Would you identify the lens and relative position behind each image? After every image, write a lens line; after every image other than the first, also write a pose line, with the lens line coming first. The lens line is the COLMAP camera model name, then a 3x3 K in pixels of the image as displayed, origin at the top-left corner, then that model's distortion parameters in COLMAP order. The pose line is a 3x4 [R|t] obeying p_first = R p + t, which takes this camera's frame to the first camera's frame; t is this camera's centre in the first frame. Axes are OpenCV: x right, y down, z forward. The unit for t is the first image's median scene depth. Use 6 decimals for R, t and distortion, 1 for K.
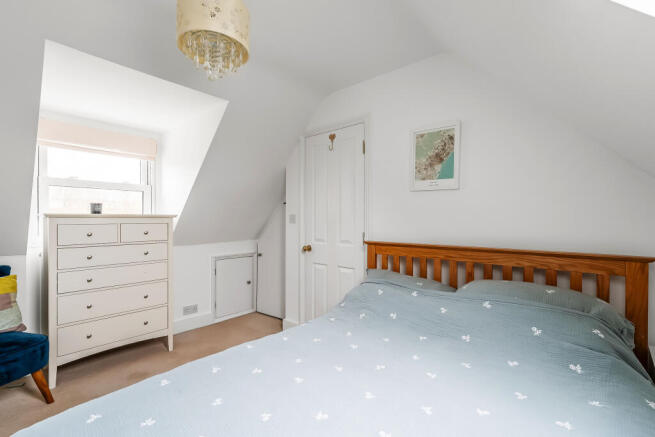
lens RADIAL K [[287.7, 0, 328.6], [0, 287.7, 218.9], [0, 0, 1]] dist [-0.001284, -0.000689]
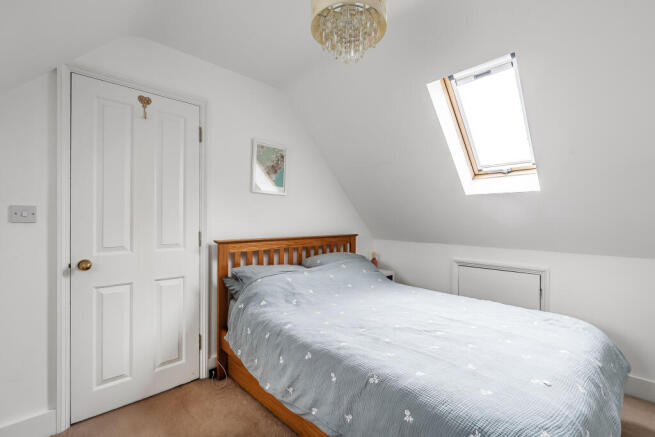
lens RADIAL K [[287.7, 0, 327.6], [0, 287.7, 216.2], [0, 0, 1]] dist [-0.001284, -0.000689]
pose [[0.099234, 0.010653, 0.995007, -0.856404], [-0.004680, 0.999937, -0.010239, 0.007650], [-0.995053, -0.003641, 0.099277, 0.636284]]
